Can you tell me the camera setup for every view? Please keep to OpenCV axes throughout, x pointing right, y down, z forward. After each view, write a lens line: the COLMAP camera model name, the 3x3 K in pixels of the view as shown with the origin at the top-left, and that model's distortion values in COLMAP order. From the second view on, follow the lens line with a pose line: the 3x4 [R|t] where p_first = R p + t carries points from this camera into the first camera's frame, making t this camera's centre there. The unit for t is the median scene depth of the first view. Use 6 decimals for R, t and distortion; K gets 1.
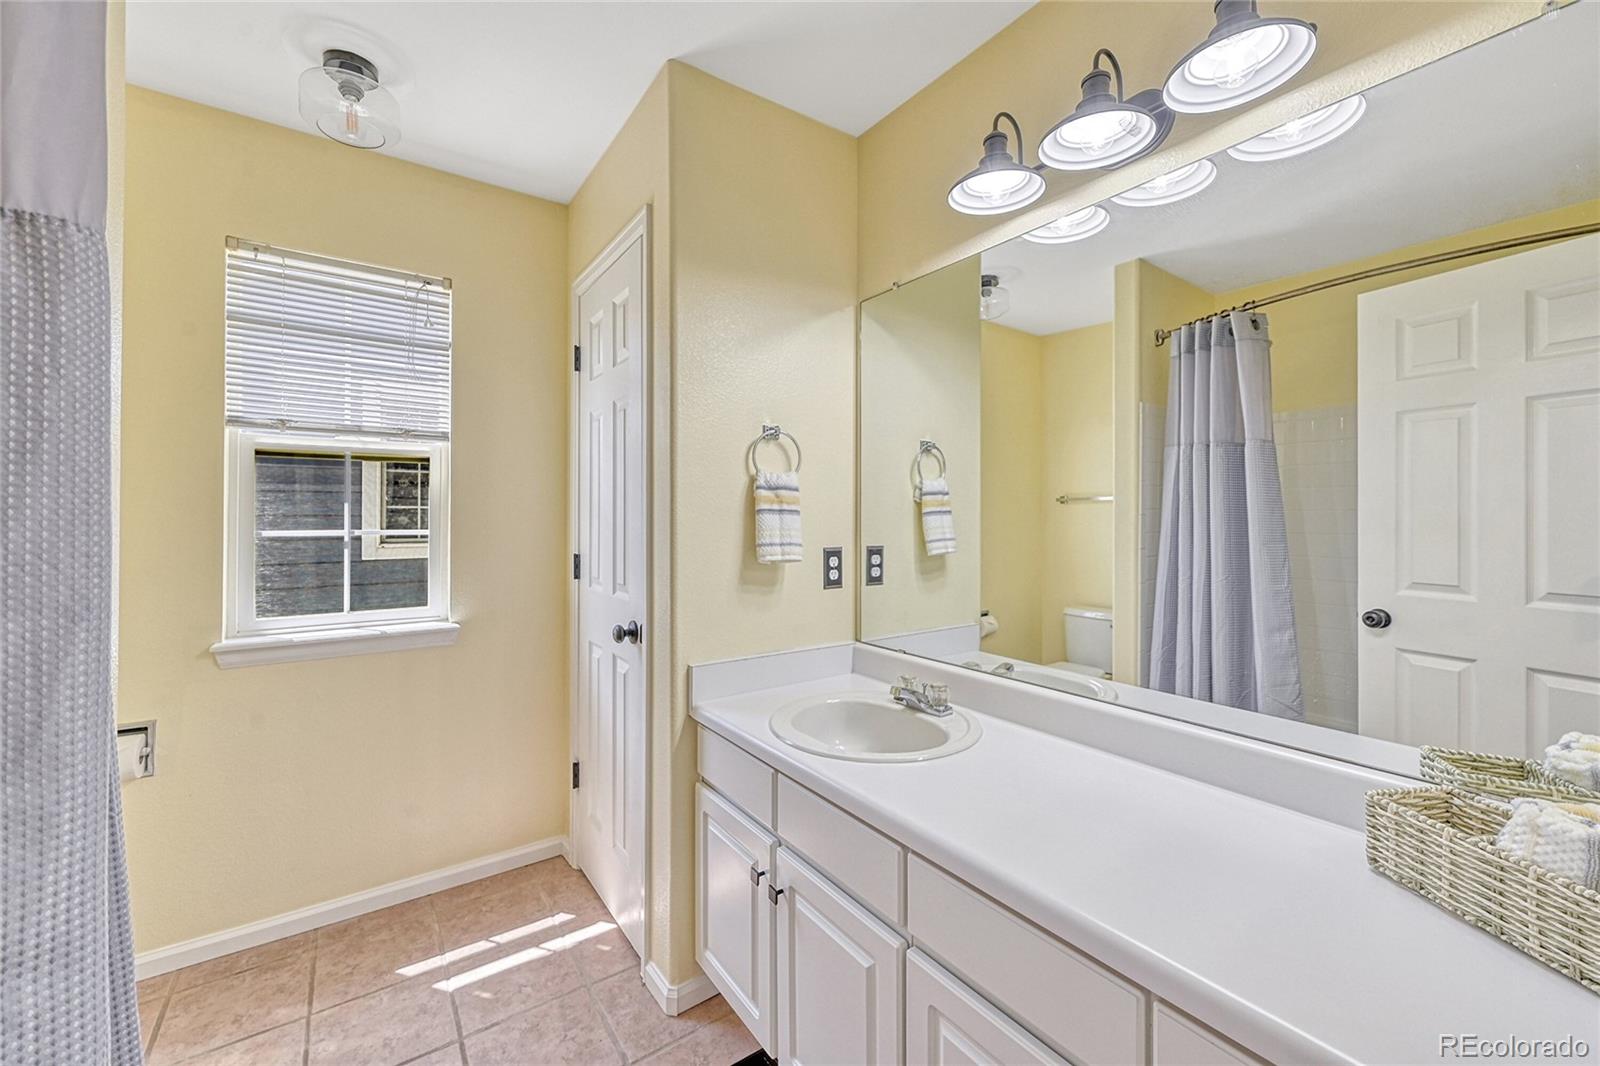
lens RADIAL K [[638.4, 0, 795.3], [0, 638.4, 524.5], [0, 0, 1]] dist [-0.003168, 0.000628]
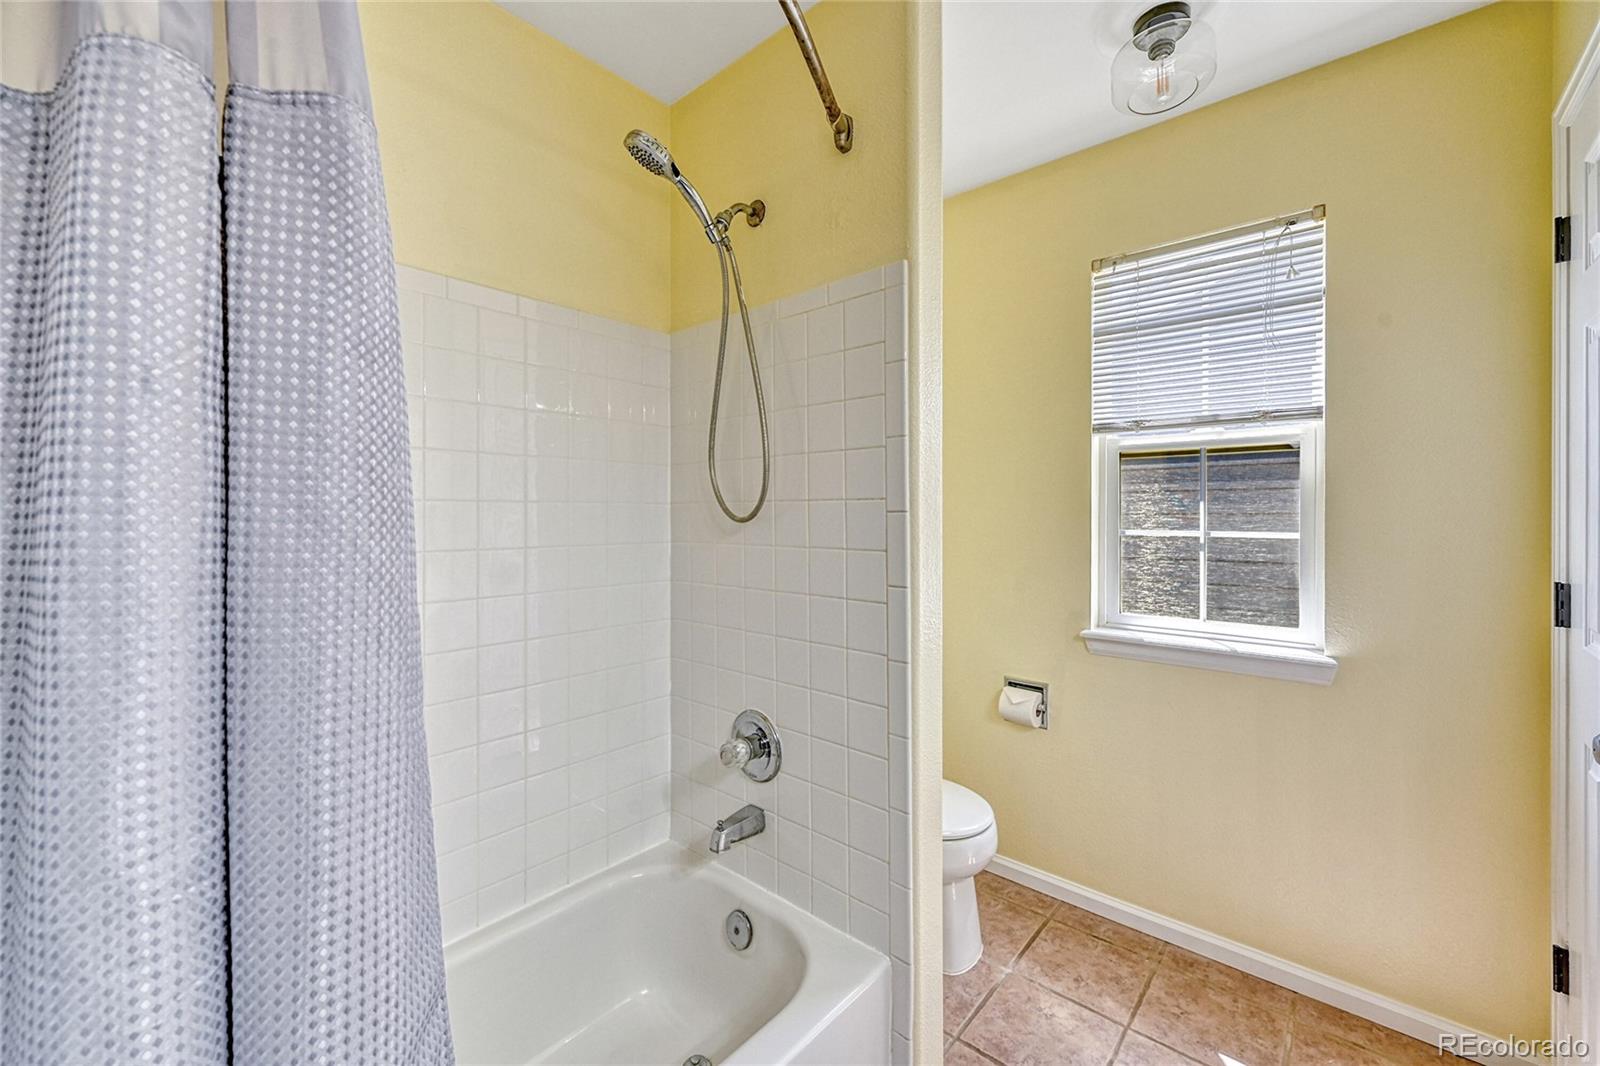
lens RADIAL K [[638.4, 0, 809.6], [0, 638.4, 514.3], [0, 0, 1]] dist [-0.003168, 0.000628]
pose [[0.238207, 0.003925, -0.971207, 0.054982], [-0.008036, 0.999966, 0.002071, -0.012701], [0.971181, 0.007311, 0.238230, 0.234823]]
